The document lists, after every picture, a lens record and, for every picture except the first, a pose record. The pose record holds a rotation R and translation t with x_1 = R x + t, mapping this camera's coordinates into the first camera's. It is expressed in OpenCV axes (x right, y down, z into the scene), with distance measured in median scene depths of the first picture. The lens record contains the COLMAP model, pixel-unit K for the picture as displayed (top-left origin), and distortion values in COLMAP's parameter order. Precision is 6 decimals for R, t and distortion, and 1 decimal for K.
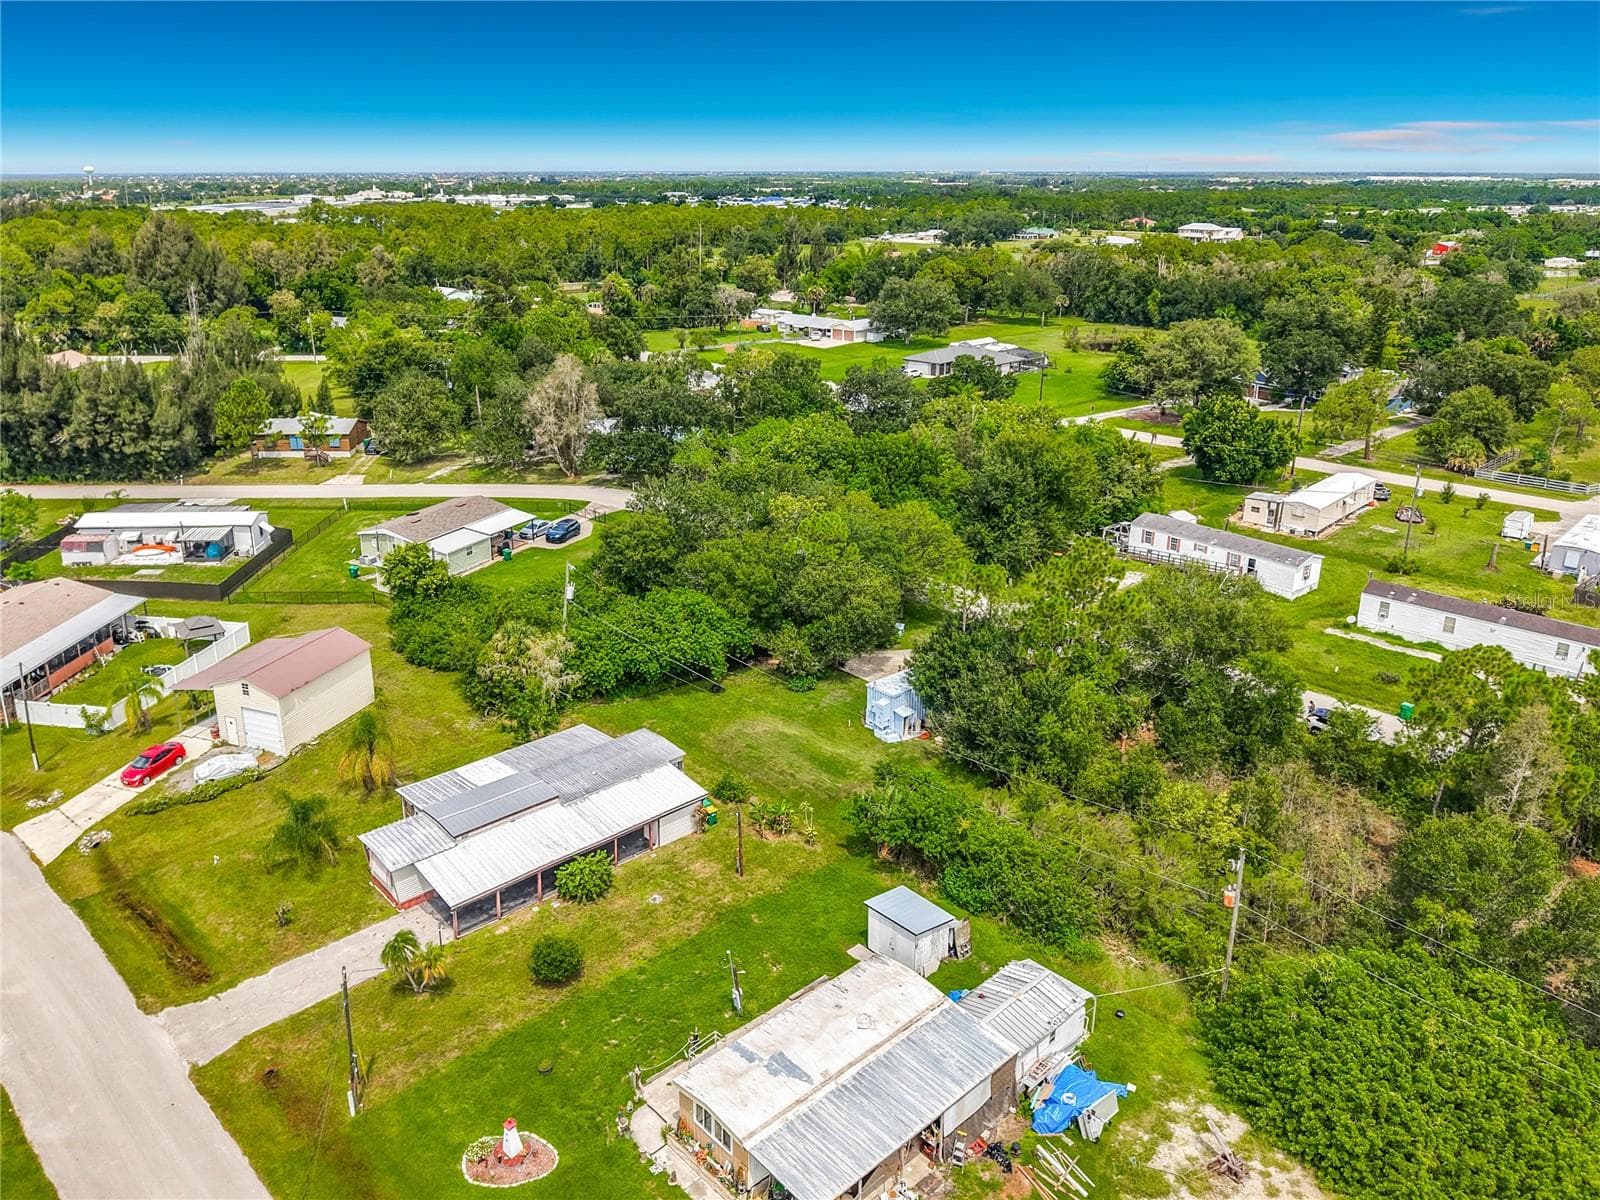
lens RADIAL K [[1172.7, 0, 796.5], [0, 1172.7, 604.4], [0, 0, 1]] dist [0.004152, -0.016464]
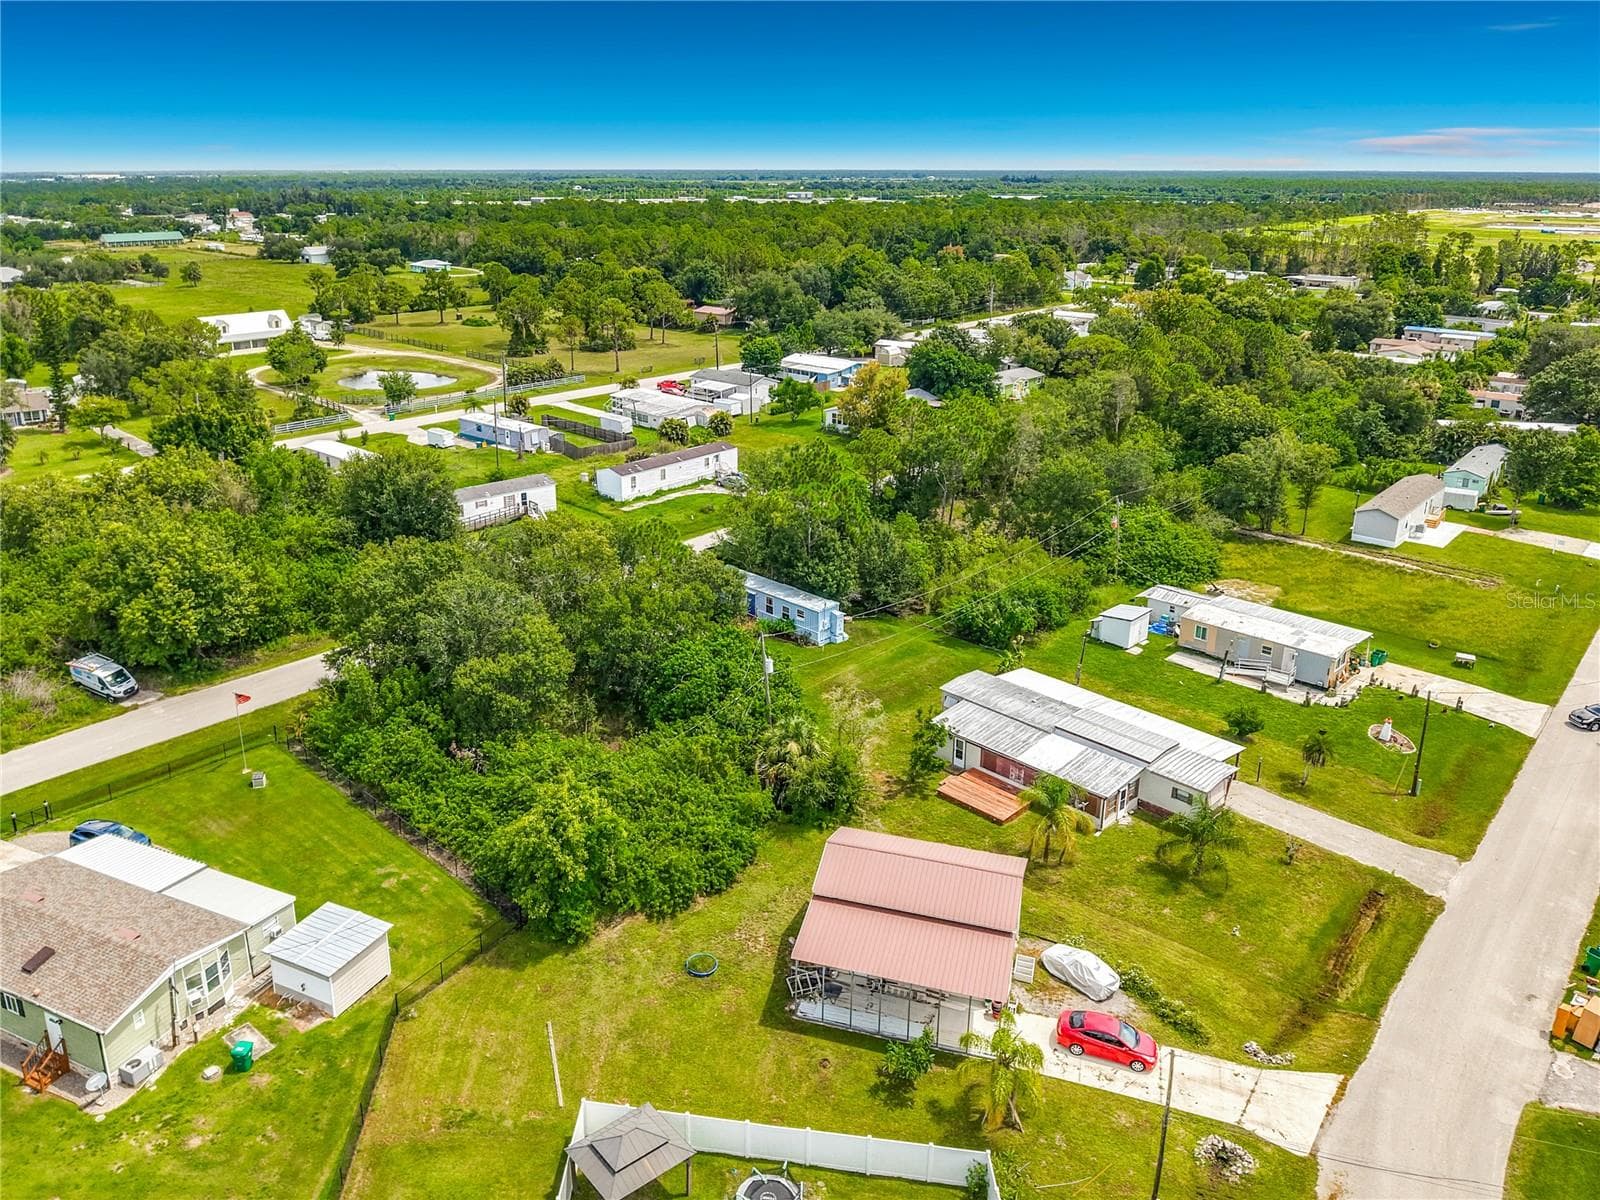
lens RADIAL K [[1121.4, 0, 763.2], [0, 1121.4, 550.0], [0, 0, 1]] dist [0.024691, -0.035975]
pose [[-0.040505, -0.319511, 0.946716, -0.681991], [0.346929, 0.884049, 0.313204, -0.247218], [-0.937016, 0.341130, 0.075039, 0.666057]]
